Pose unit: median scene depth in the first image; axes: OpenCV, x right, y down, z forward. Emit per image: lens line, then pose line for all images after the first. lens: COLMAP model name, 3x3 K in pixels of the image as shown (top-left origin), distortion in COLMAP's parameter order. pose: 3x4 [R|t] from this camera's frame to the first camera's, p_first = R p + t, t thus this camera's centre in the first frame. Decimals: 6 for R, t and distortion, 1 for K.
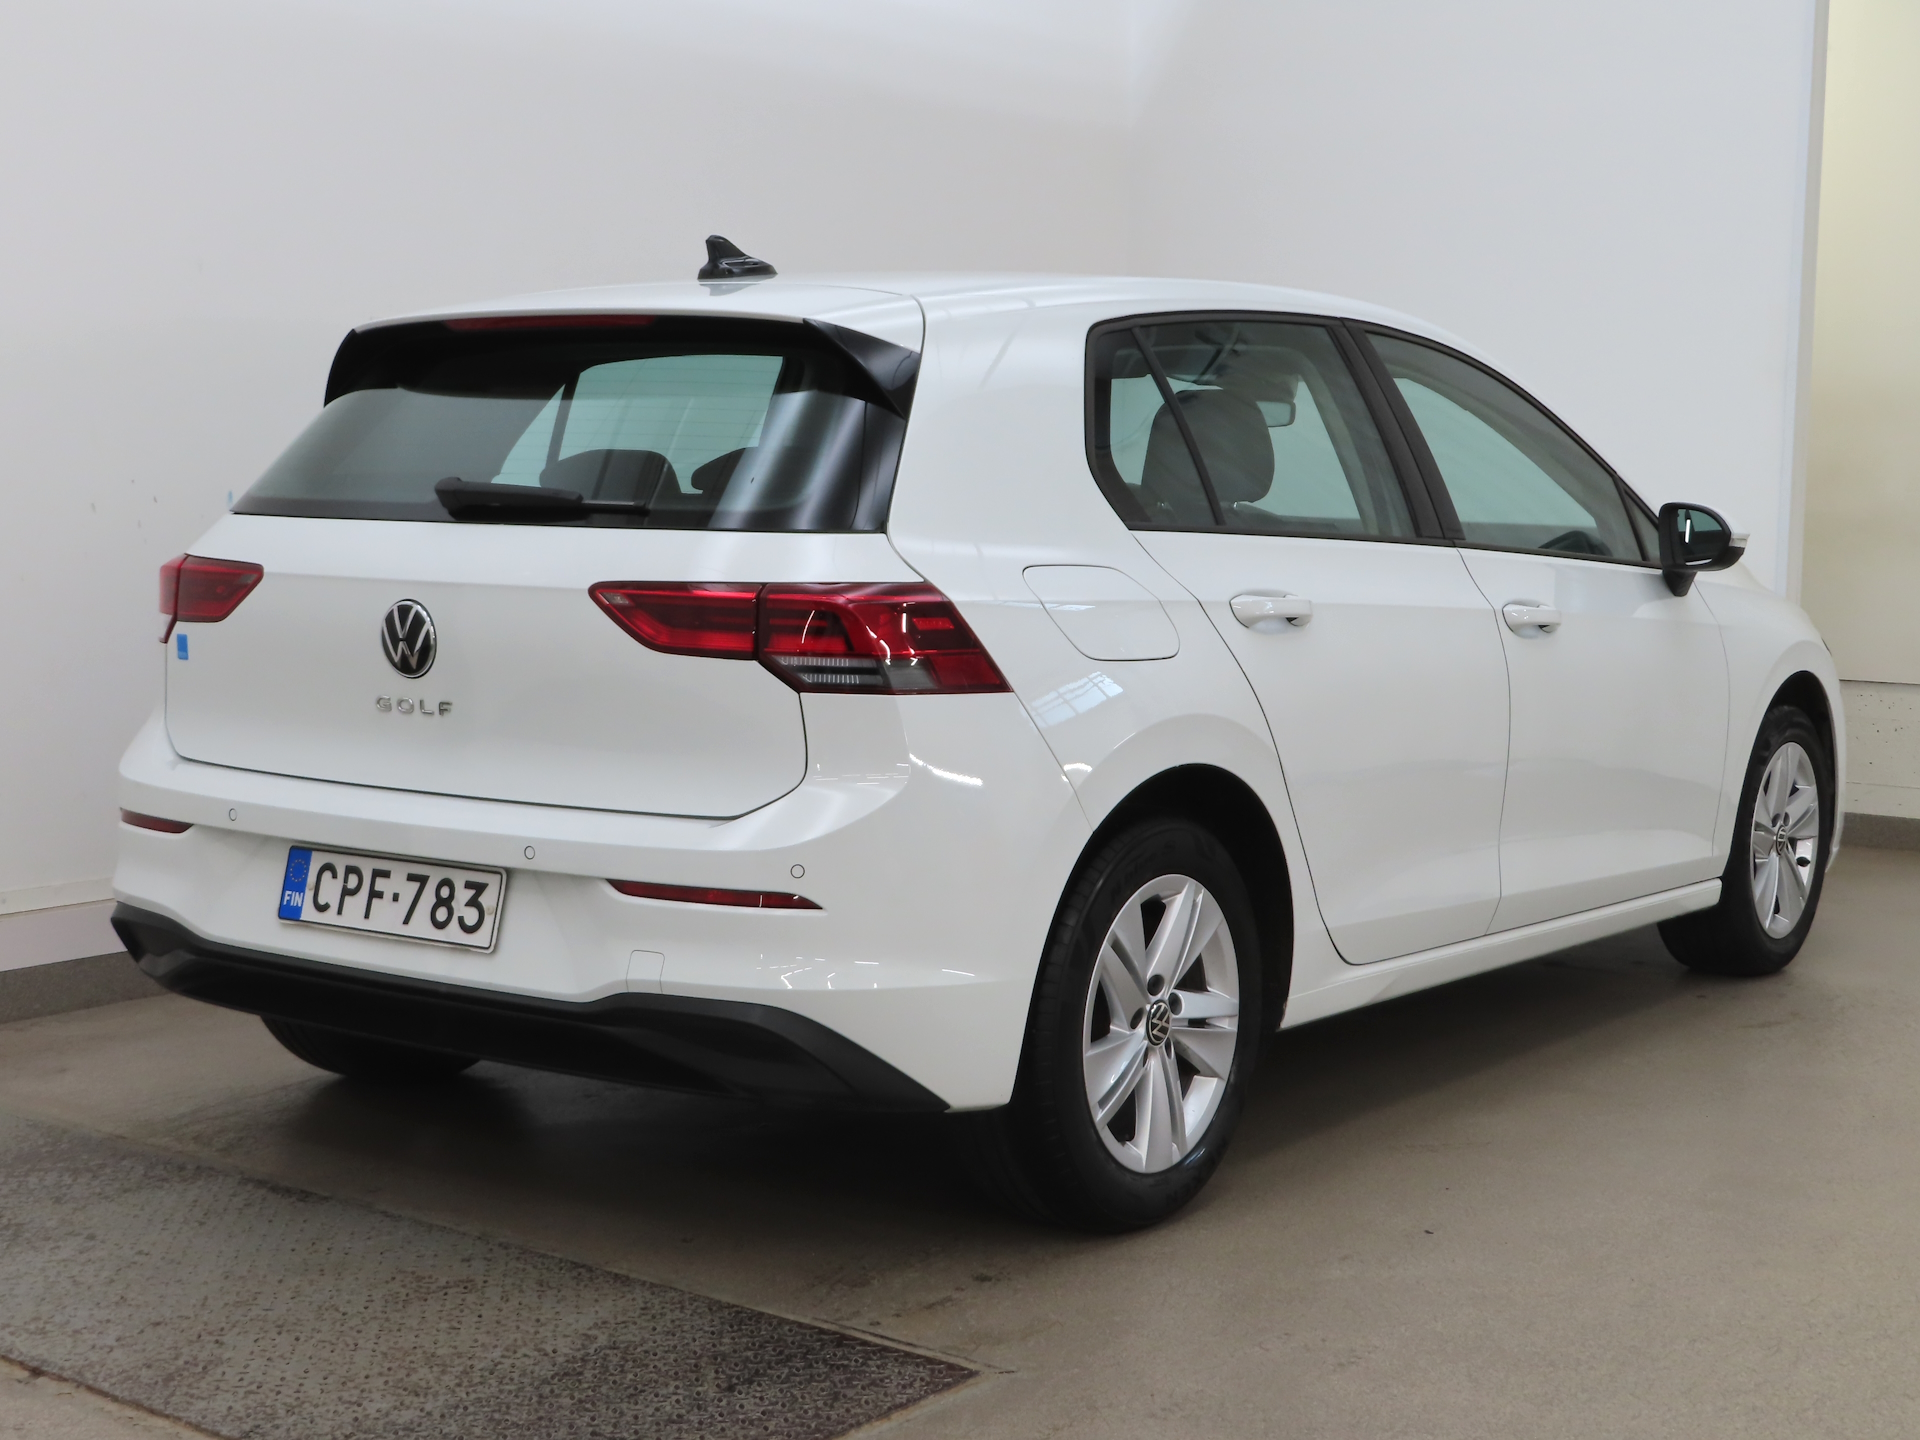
lens RADIAL K [[3494.9, 0, 960.0], [0, 3494.9, 720.0], [0, 0, 1]] dist [-0.009828, 0.046133]
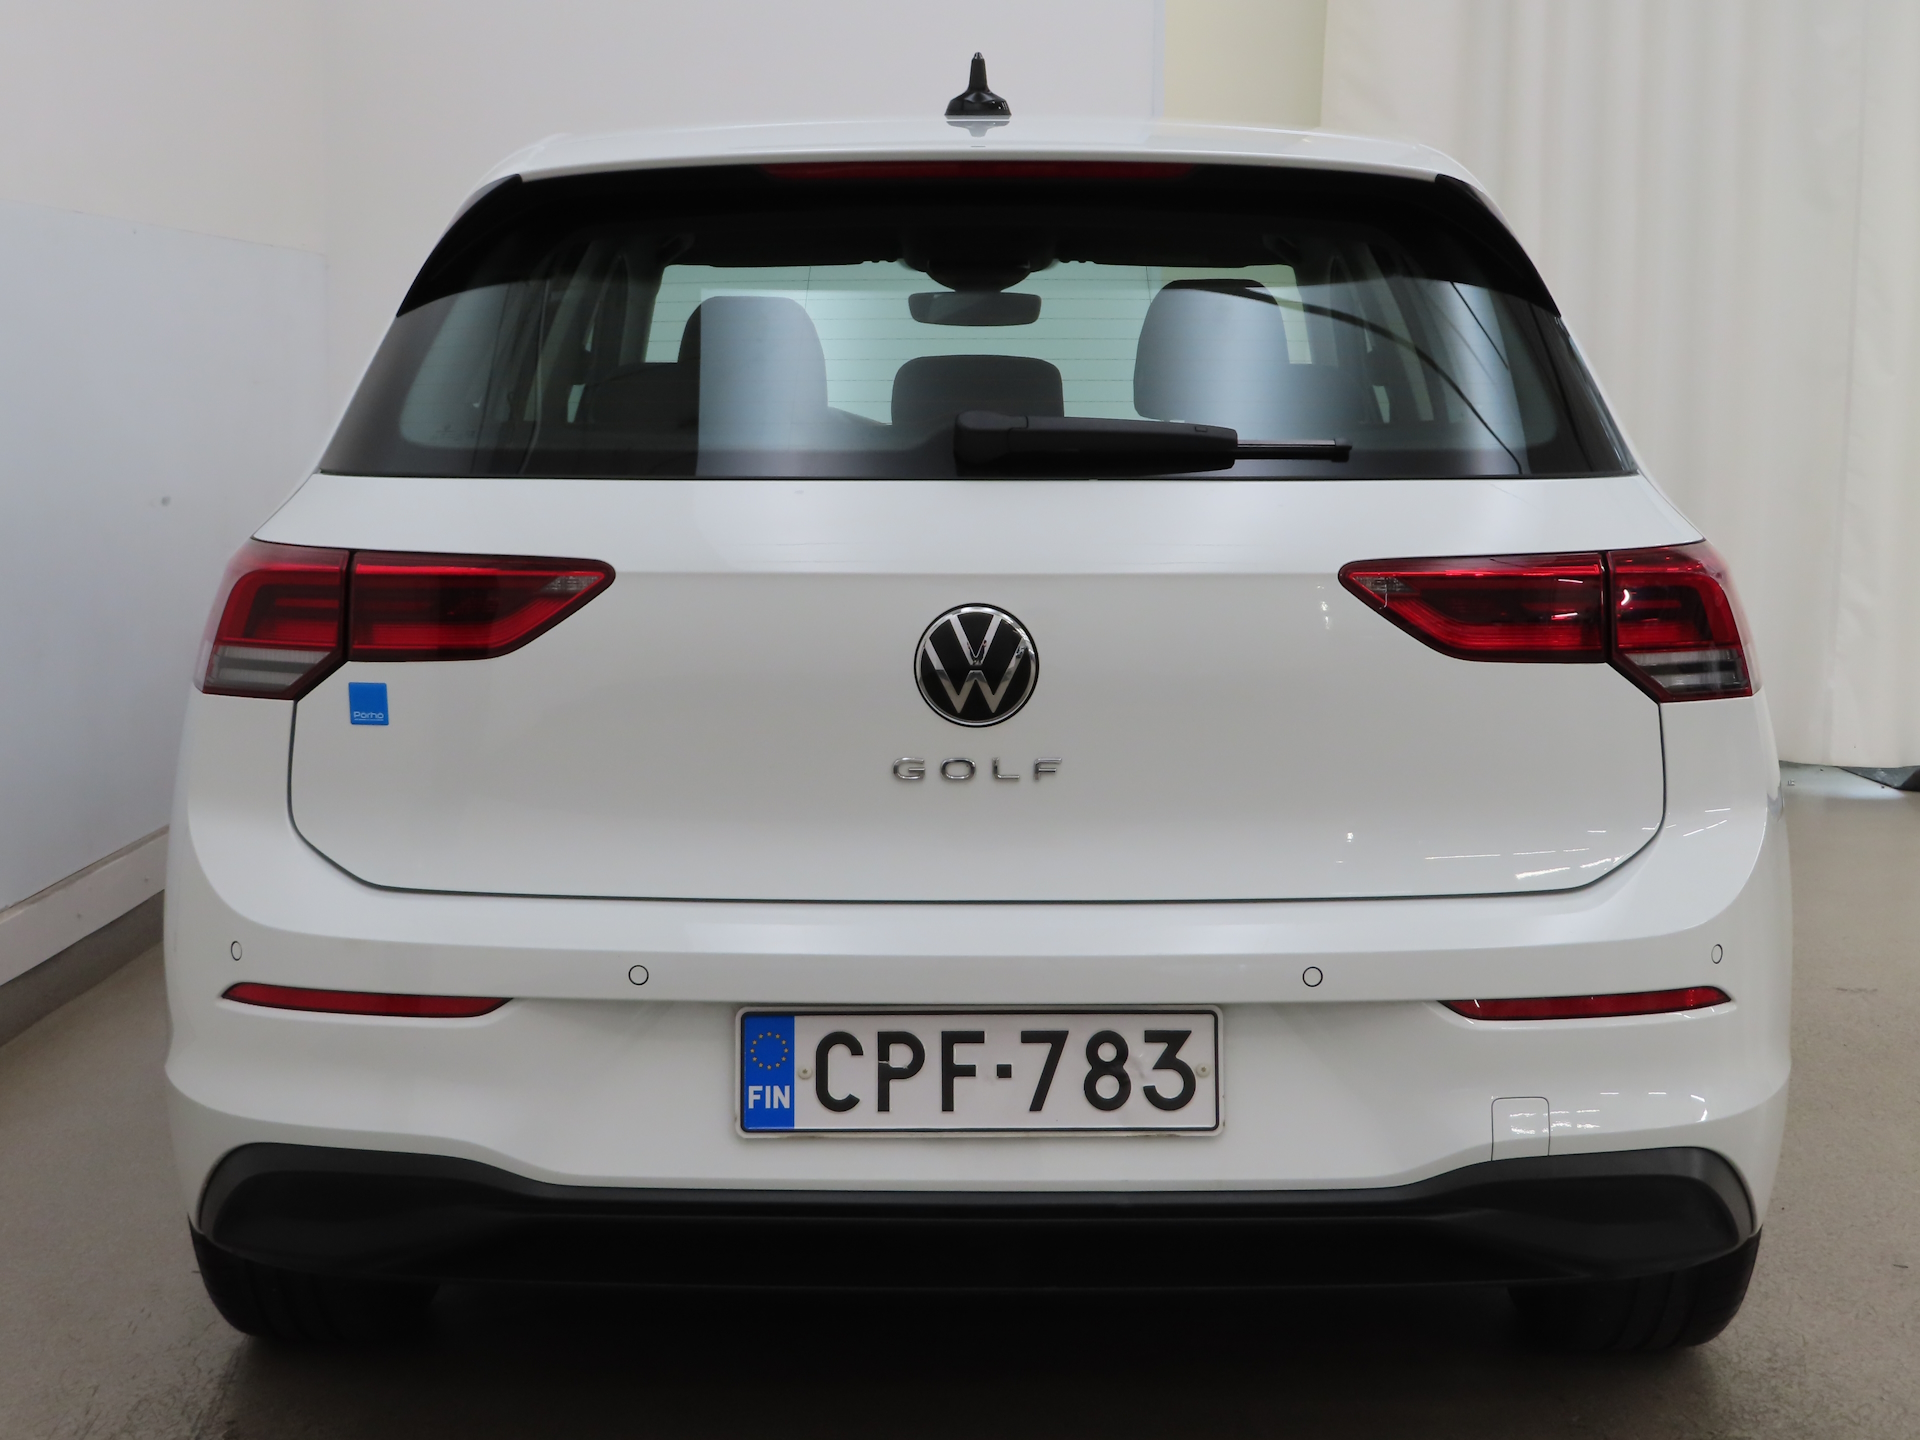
lens RADIAL K [[3494.9, 0, 960.0], [0, 3494.9, 720.0], [0, 0, 1]] dist [-0.009828, 0.046133]
pose [[0.768356, -0.081720, 0.634784, -0.567644], [0.061759, 0.996653, 0.053551, -0.047945], [-0.637036, -0.001943, 0.770831, 0.512622]]
